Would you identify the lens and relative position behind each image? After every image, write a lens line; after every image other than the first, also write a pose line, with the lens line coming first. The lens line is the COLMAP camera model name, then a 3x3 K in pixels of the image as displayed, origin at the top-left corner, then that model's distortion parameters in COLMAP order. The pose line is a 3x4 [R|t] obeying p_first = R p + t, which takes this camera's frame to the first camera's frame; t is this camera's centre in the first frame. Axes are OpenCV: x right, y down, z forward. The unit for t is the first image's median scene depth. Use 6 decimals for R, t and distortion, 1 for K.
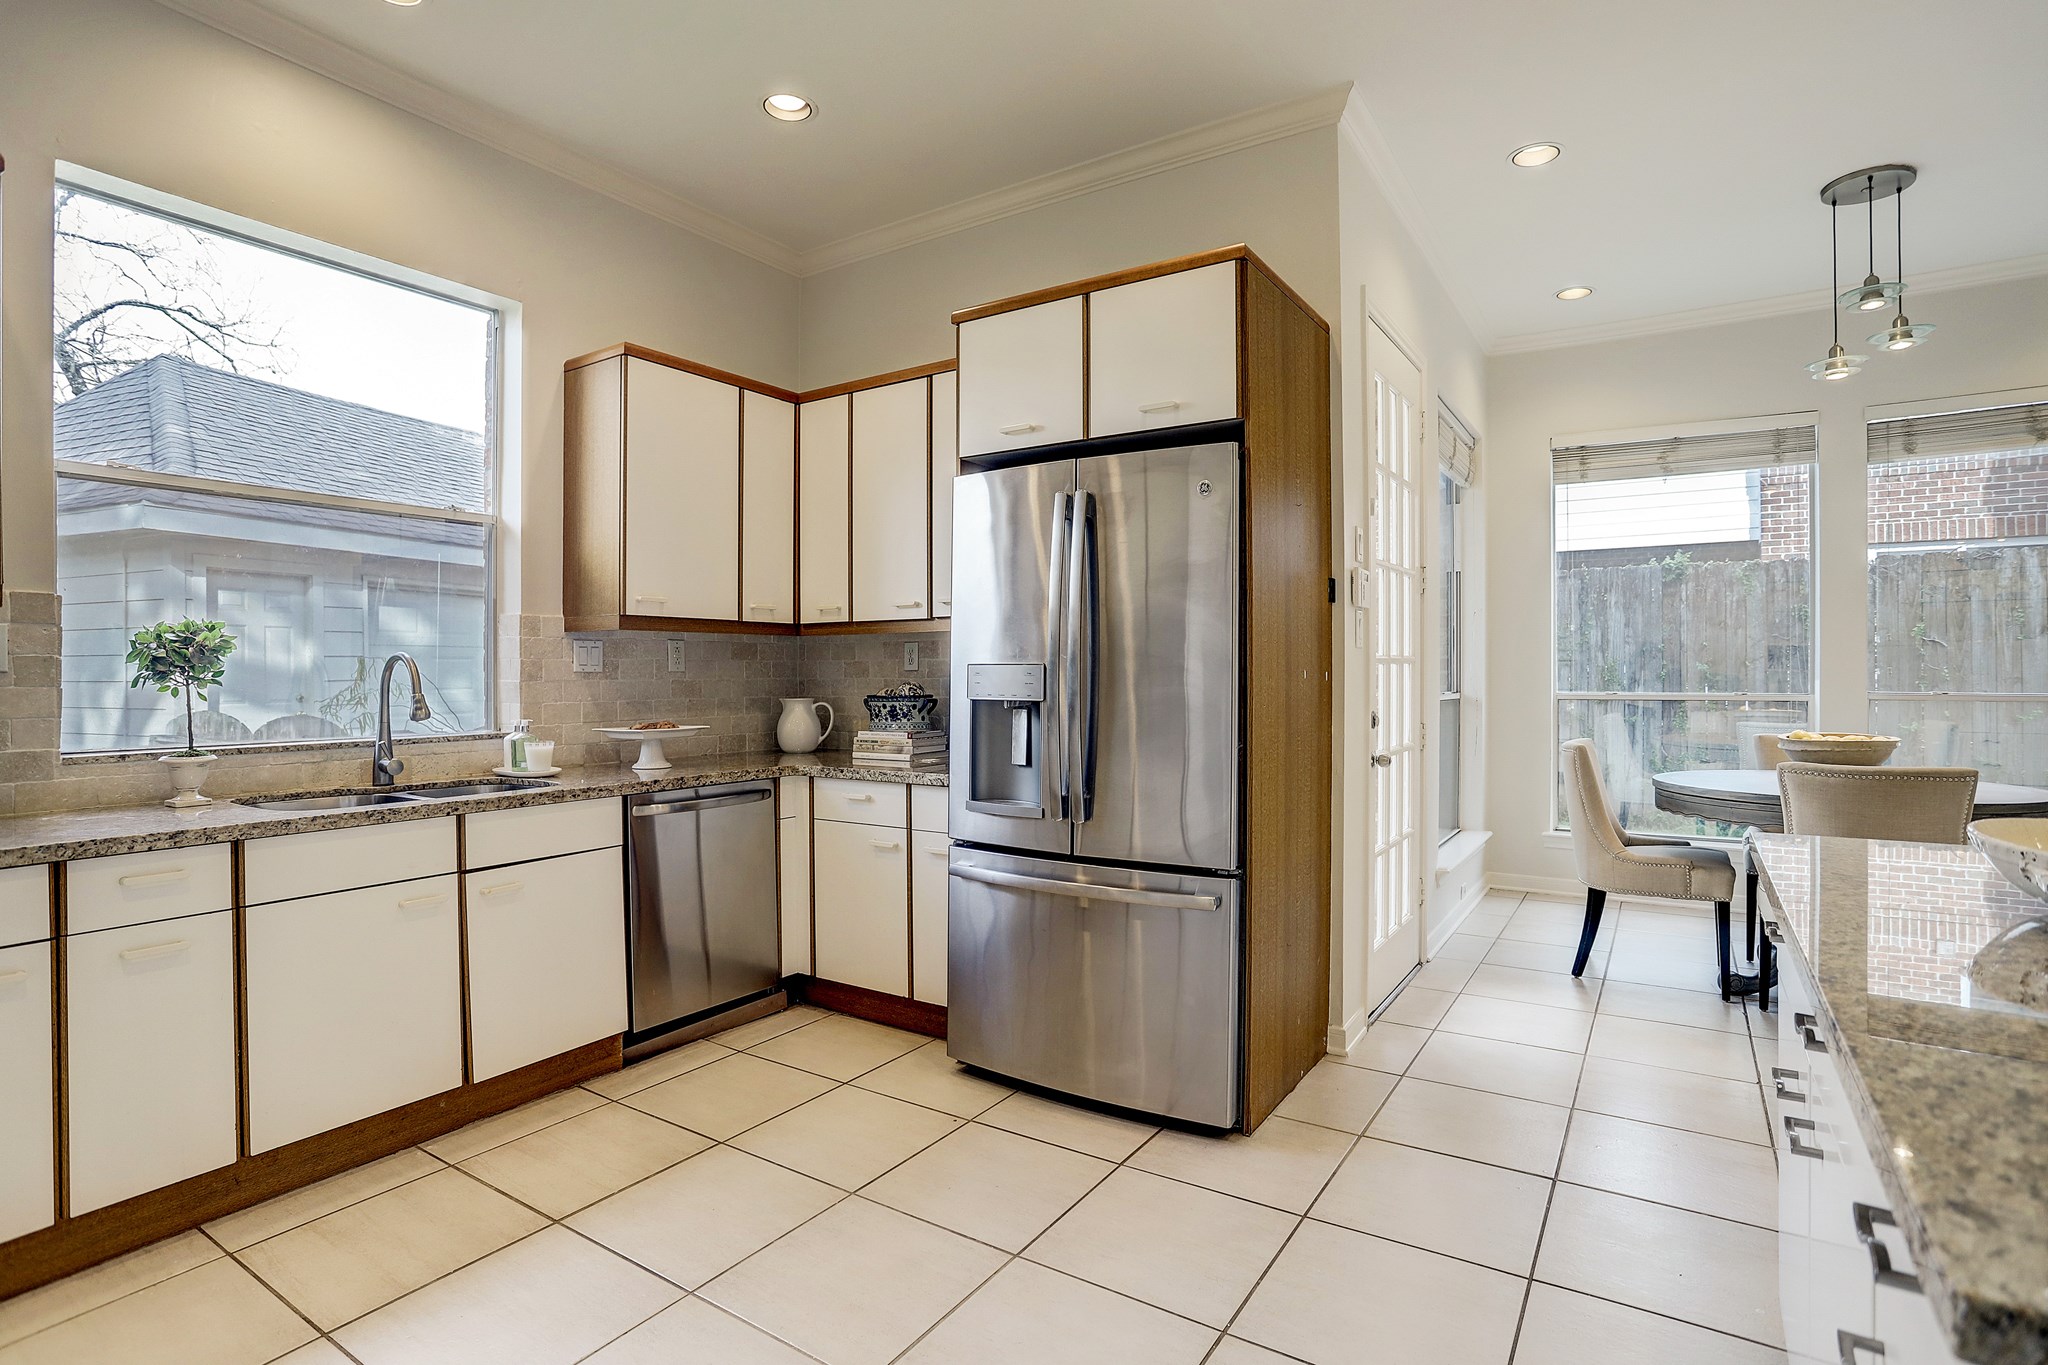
lens RADIAL K [[1033.6, 0, 1028.1], [0, 1033.6, 664.8], [0, 0, 1]] dist [-0.048977, 0.021655]
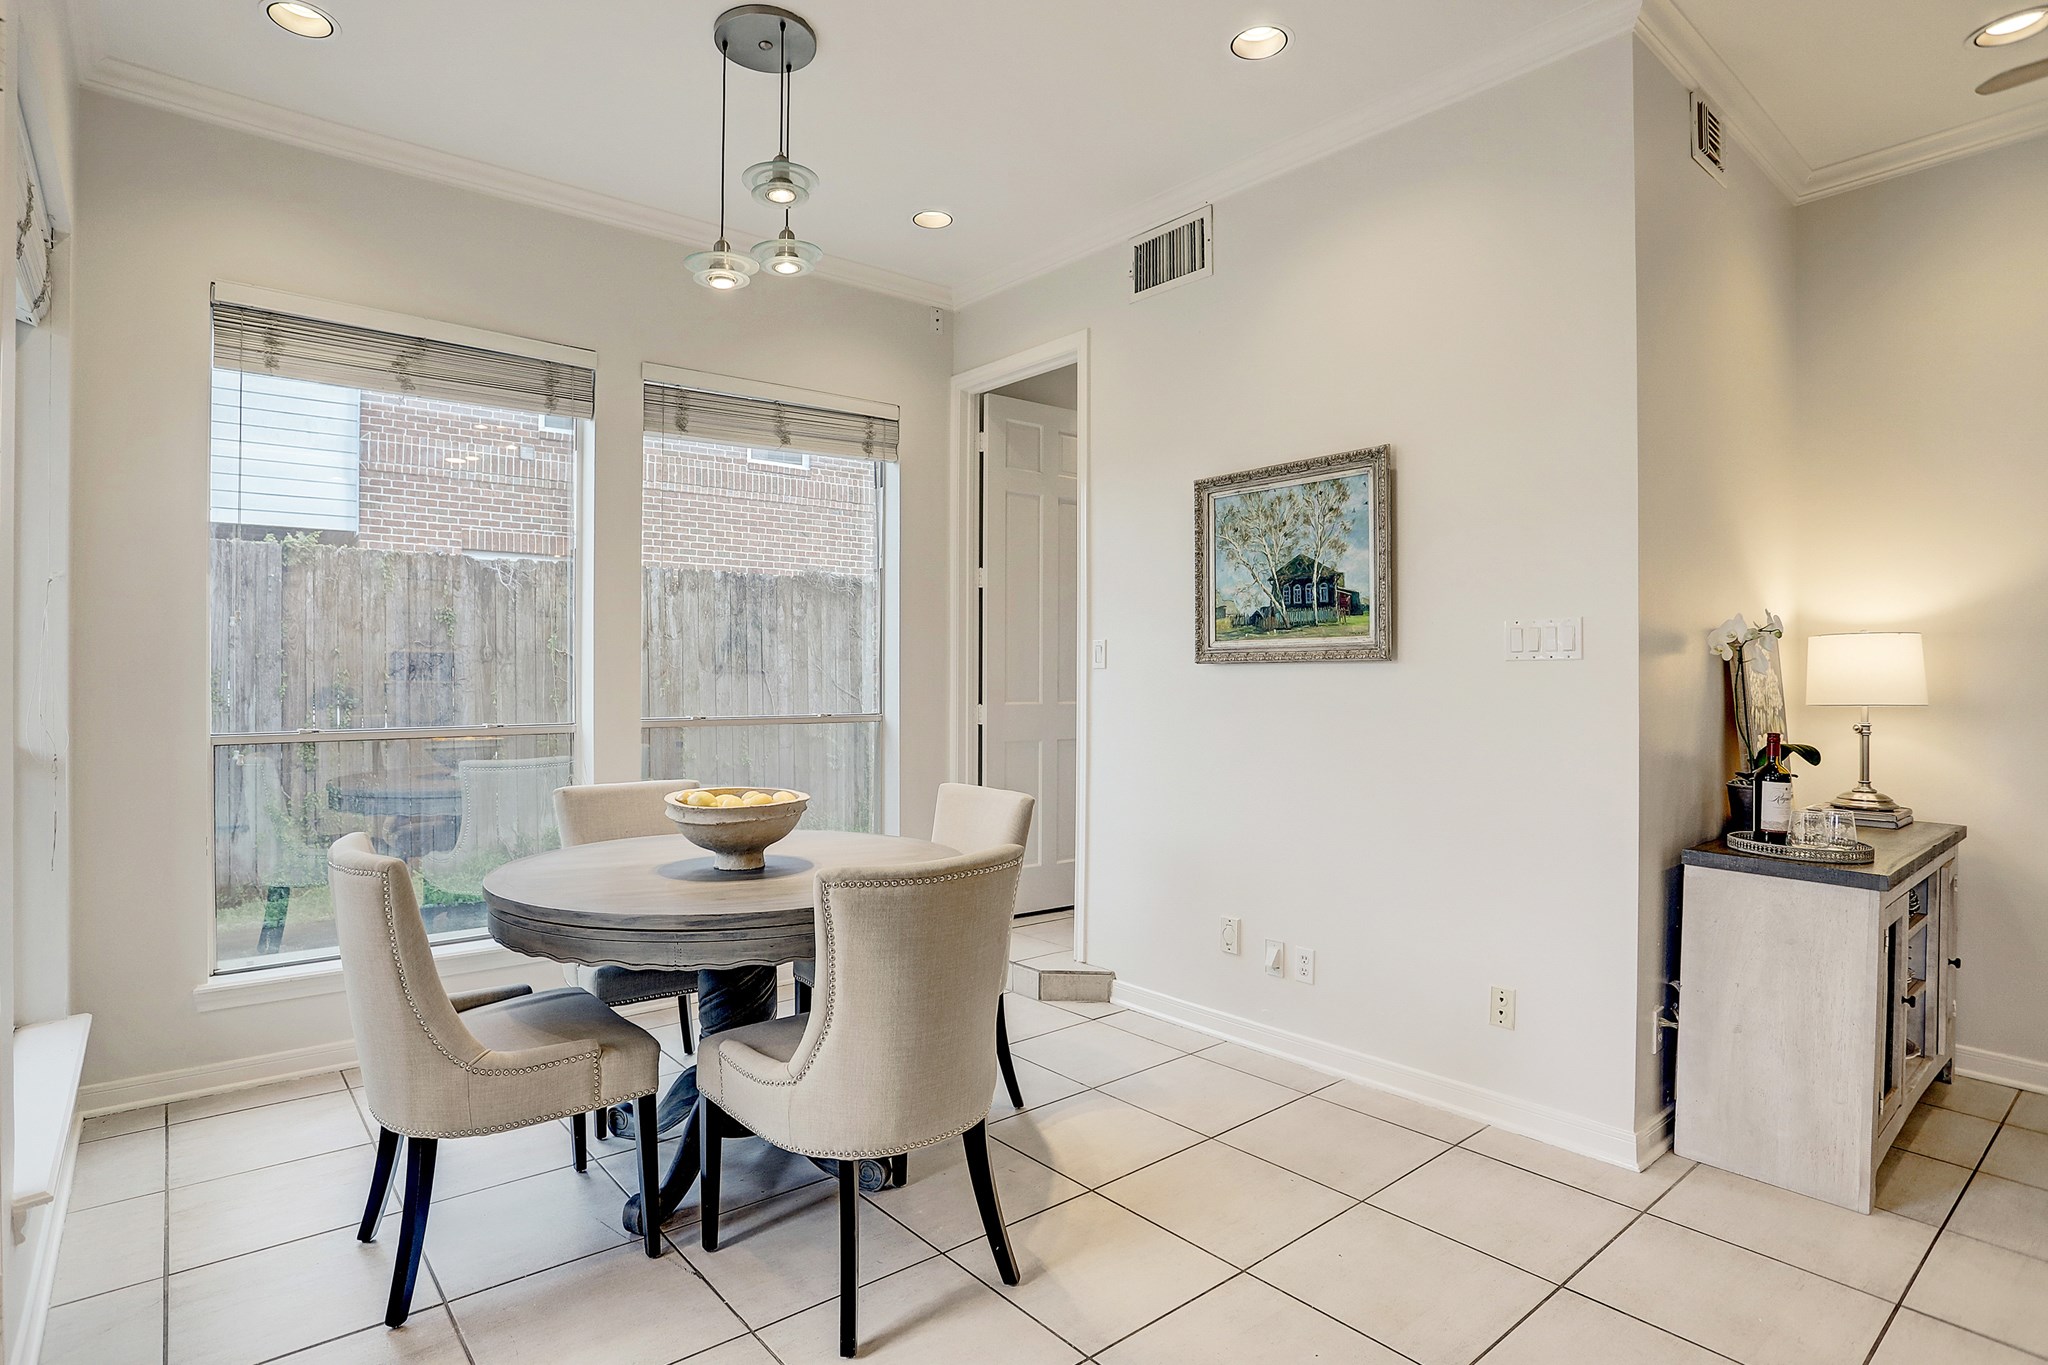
lens RADIAL K [[1056.0, 0, 1002.3], [0, 1056.0, 674.2], [0, 0, 1]] dist [-0.075695, 0.029160]
pose [[0.316244, -0.000398, 0.948678, 0.182424], [-0.004753, 0.999987, 0.002004, -0.015072], [-0.948666, -0.005142, 0.316238, 0.613158]]
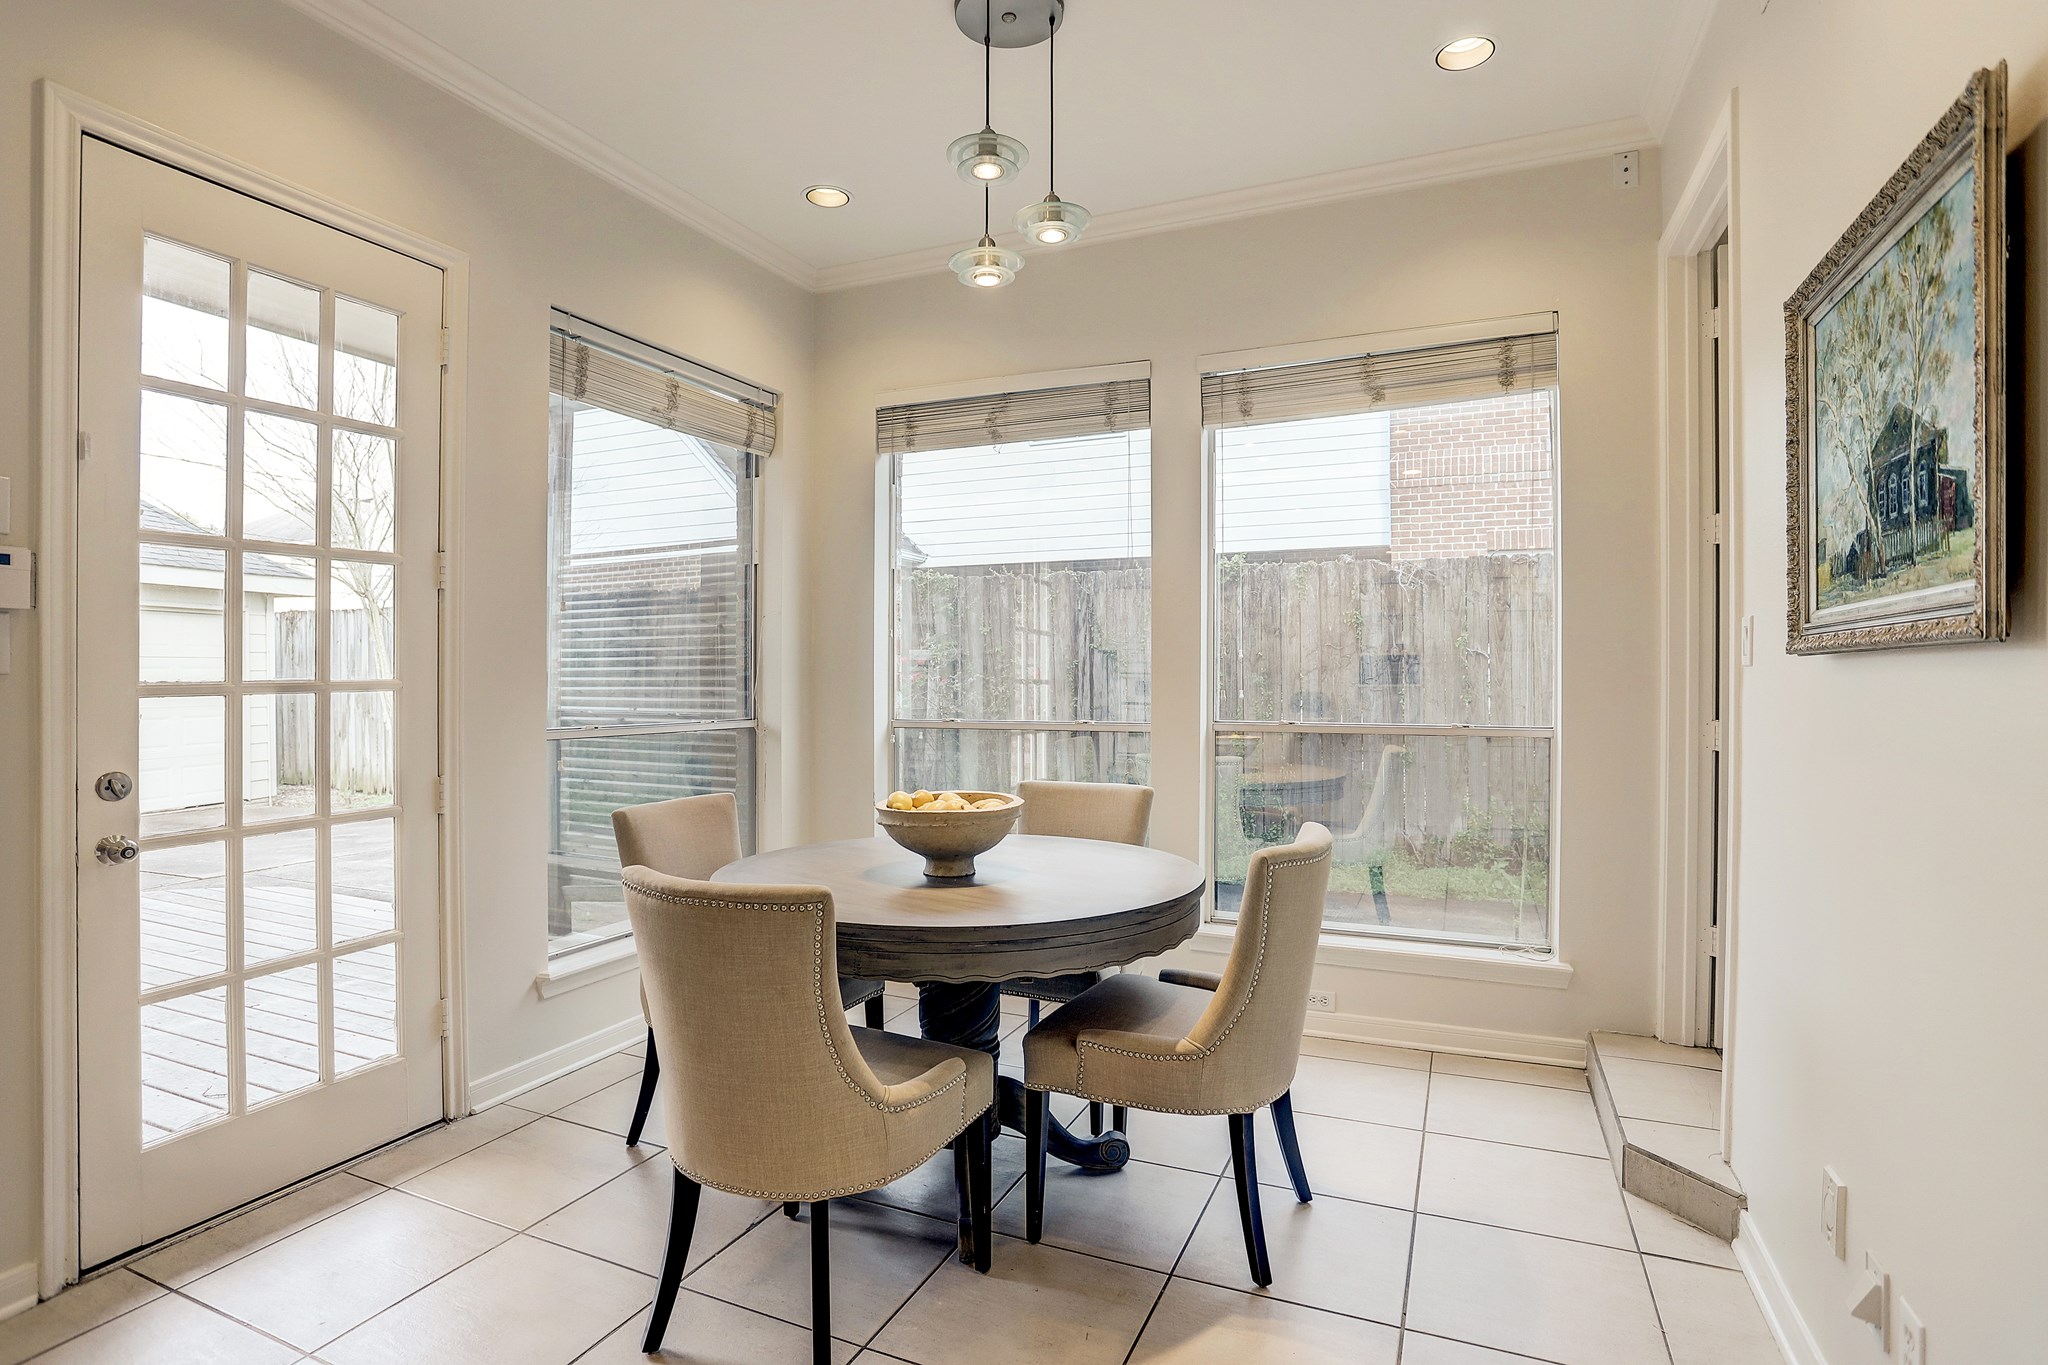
lens RADIAL K [[1008.8, 0, 1025.6], [0, 1008.8, 673.9], [0, 0, 1]] dist [-0.066946, 0.026492]
pose [[0.989854, -0.001194, 0.142081, 0.768219], [0.000347, 0.999982, 0.005987, -0.018485], [-0.142085, -0.005876, 0.989837, 0.327674]]
